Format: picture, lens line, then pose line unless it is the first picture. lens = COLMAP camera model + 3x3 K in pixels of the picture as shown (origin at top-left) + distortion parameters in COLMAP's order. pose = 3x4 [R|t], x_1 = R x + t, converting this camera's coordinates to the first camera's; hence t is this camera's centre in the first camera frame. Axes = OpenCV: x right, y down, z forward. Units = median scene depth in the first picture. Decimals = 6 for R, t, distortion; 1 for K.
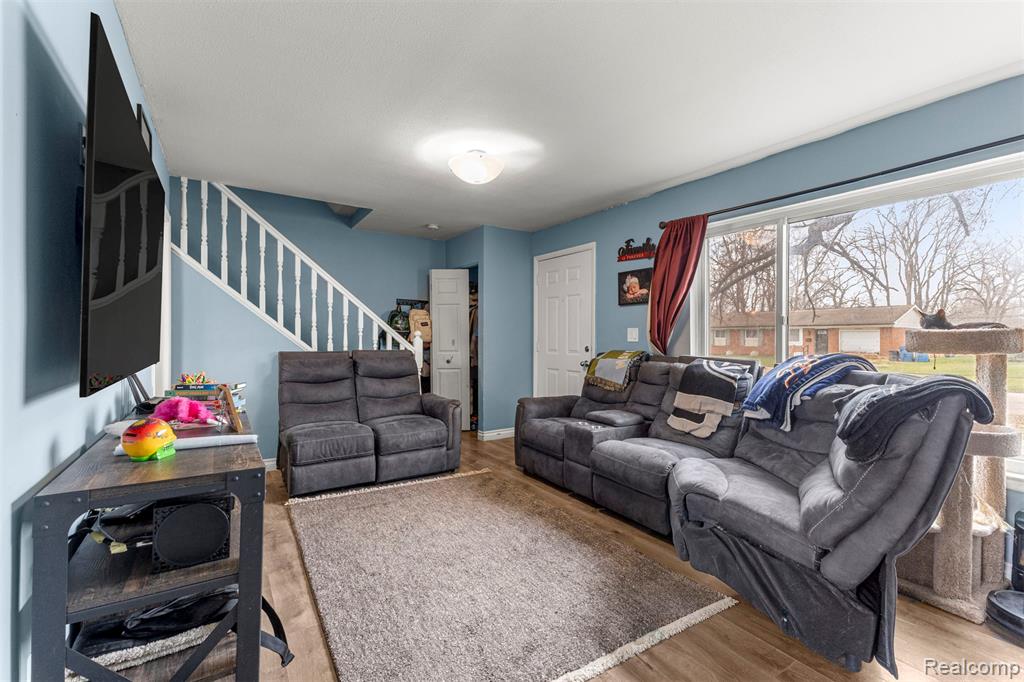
lens RADIAL K [[439.0, 0, 507.4], [0, 439.0, 326.0], [0, 0, 1]] dist [0.010294, -0.000668]
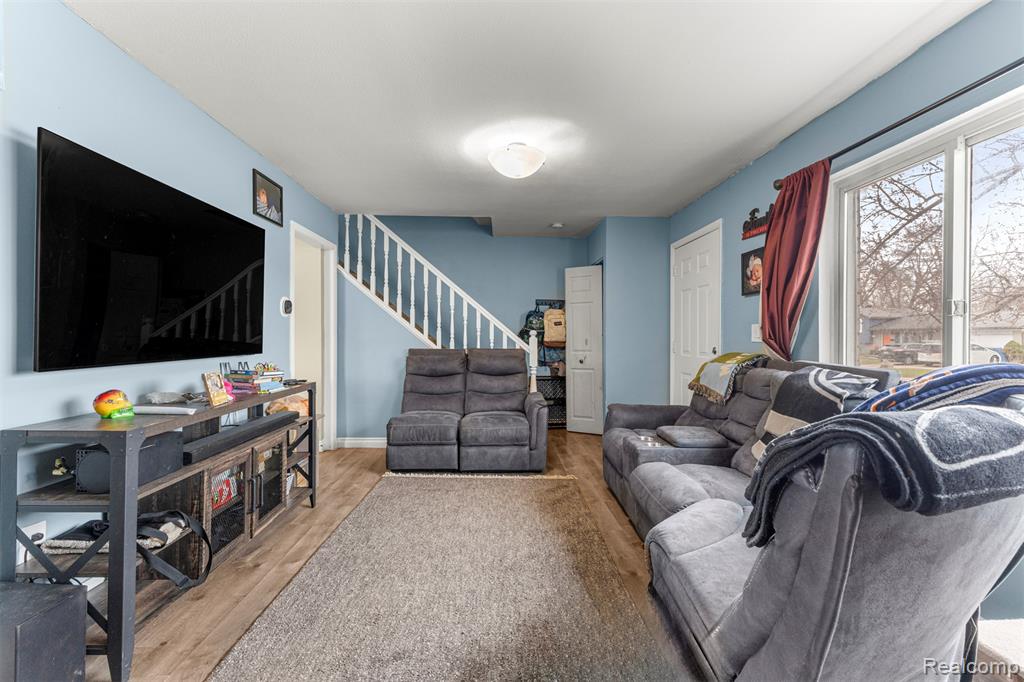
lens RADIAL K [[435.0, 0, 512.1], [0, 435.0, 329.4], [0, 0, 1]] dist [0.000802, -0.000130]
pose [[0.859362, -0.009338, -0.511282, 0.345940], [0.012727, 0.999914, 0.003128, 0.006580], [0.511209, -0.009195, 0.859407, 0.142669]]
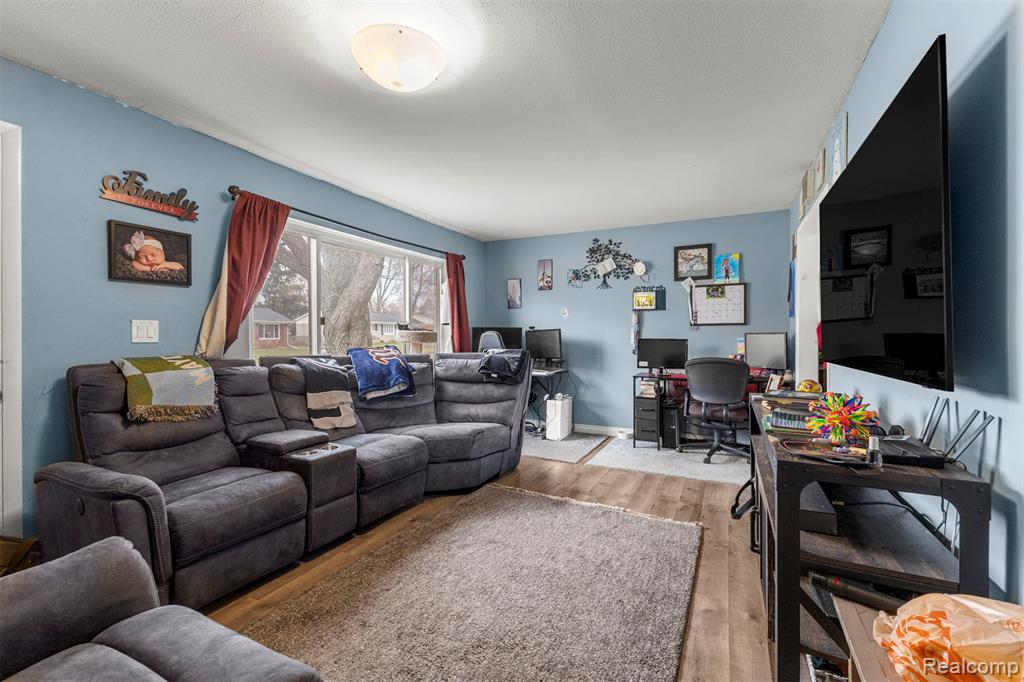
lens RADIAL K [[444.7, 0, 511.1], [0, 444.7, 335.4], [0, 0, 1]] dist [0.001886, 0.000905]
pose [[-0.518223, -0.004125, 0.855236, -0.574859], [-0.021980, 0.999722, -0.008497, 0.021925], [-0.854963, -0.023201, -0.518170, 0.999800]]
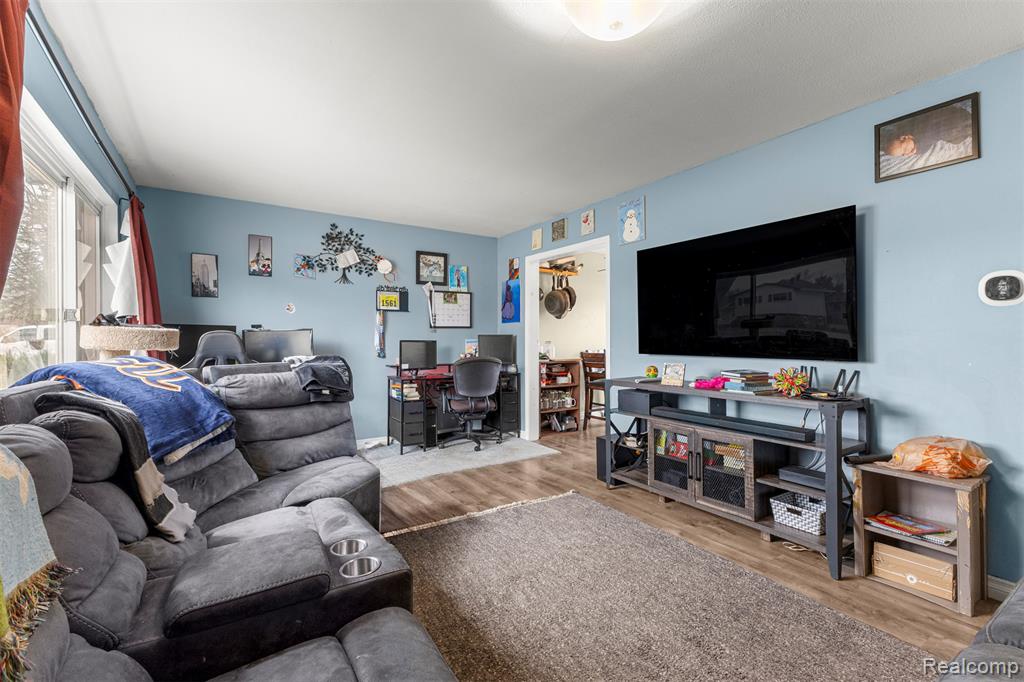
lens RADIAL K [[444.7, 0, 511.1], [0, 444.7, 335.4], [0, 0, 1]] dist [0.001886, 0.000905]
pose [[-0.999806, -0.004122, -0.019268, 0.049692], [-0.003566, 0.999578, -0.028830, 0.032610], [0.019379, -0.028756, -0.999399, 1.257471]]
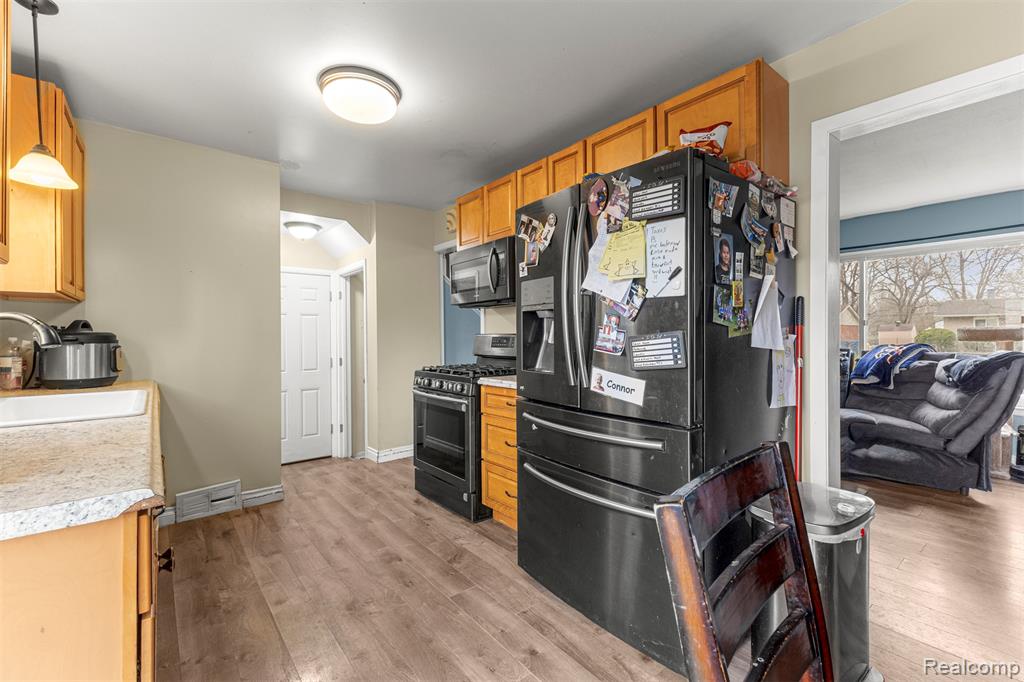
lens RADIAL K [[444.7, 0, 511.1], [0, 444.7, 335.4], [0, 0, 1]] dist [0.001886, 0.000905]
pose [[0.994076, -0.009753, 0.108251, -0.646405], [0.007538, 0.999754, 0.020848, -0.007447], [-0.108428, -0.019908, 0.993905, -0.342360]]
